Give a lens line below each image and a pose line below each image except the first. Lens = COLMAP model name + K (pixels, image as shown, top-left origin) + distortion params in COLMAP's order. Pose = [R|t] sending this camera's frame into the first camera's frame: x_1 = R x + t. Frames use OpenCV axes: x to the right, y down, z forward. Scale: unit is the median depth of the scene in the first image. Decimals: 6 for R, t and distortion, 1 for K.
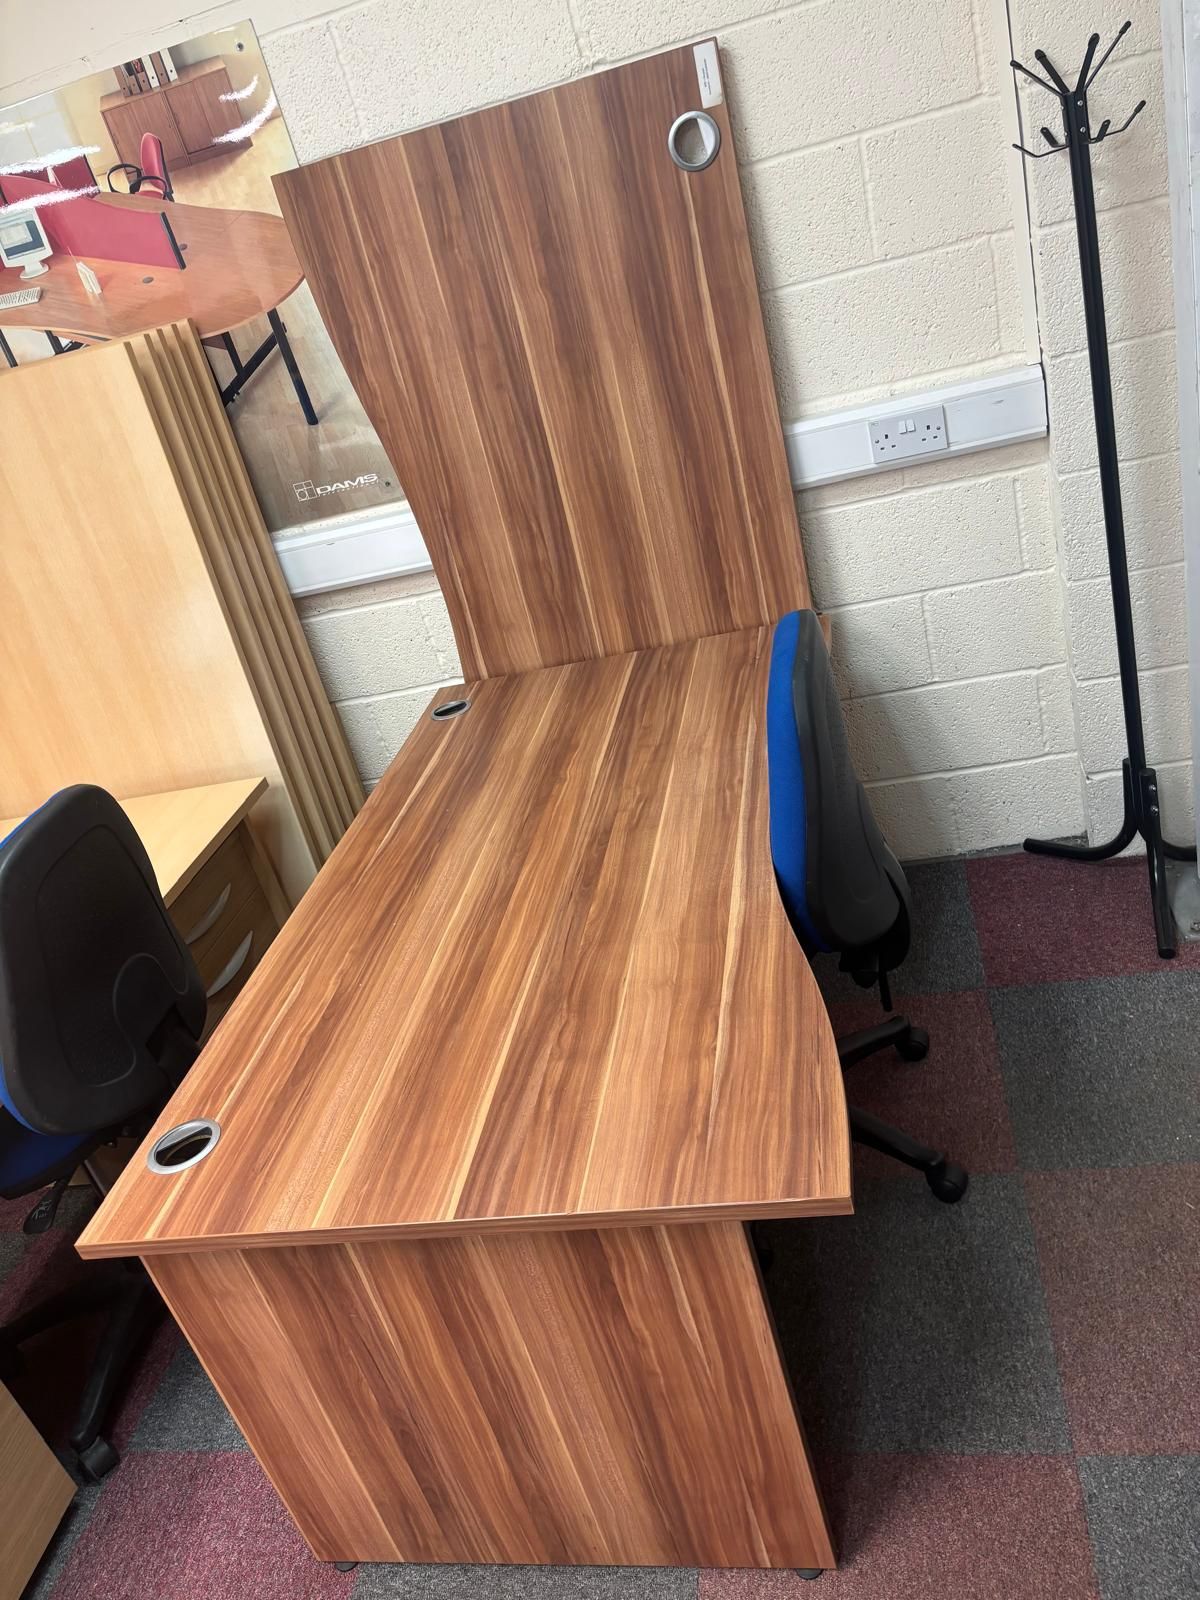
lens RADIAL K [[1201.0, 0, 596.7], [0, 1201.0, 798.0], [0, 0, 1]] dist [0.038647, -0.042035]
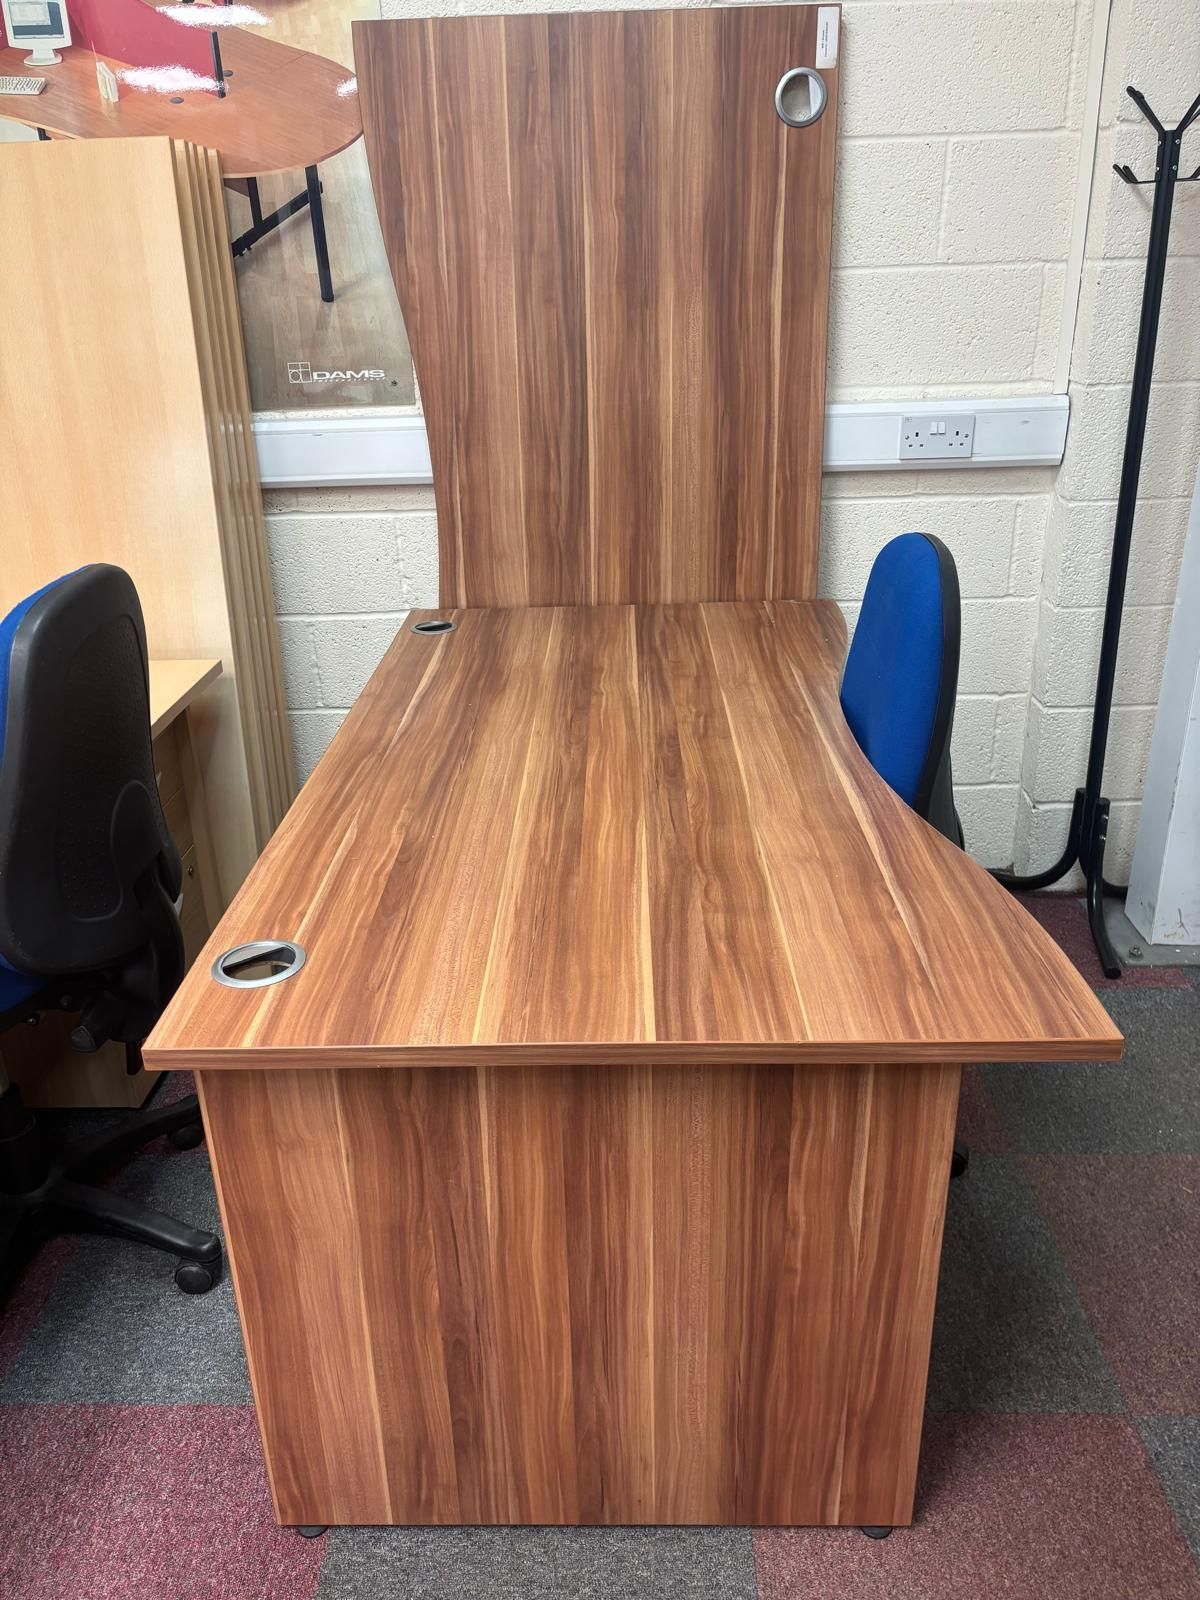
lens RADIAL K [[1201.0, 0, 598.5], [0, 1201.0, 802.0], [0, 0, 1]] dist [0.038647, -0.042035]
pose [[0.965494, 0.150380, 0.212622, -0.219799], [-0.132942, 0.986643, -0.094143, 0.160600], [-0.223939, 0.062628, 0.972589, 0.101554]]
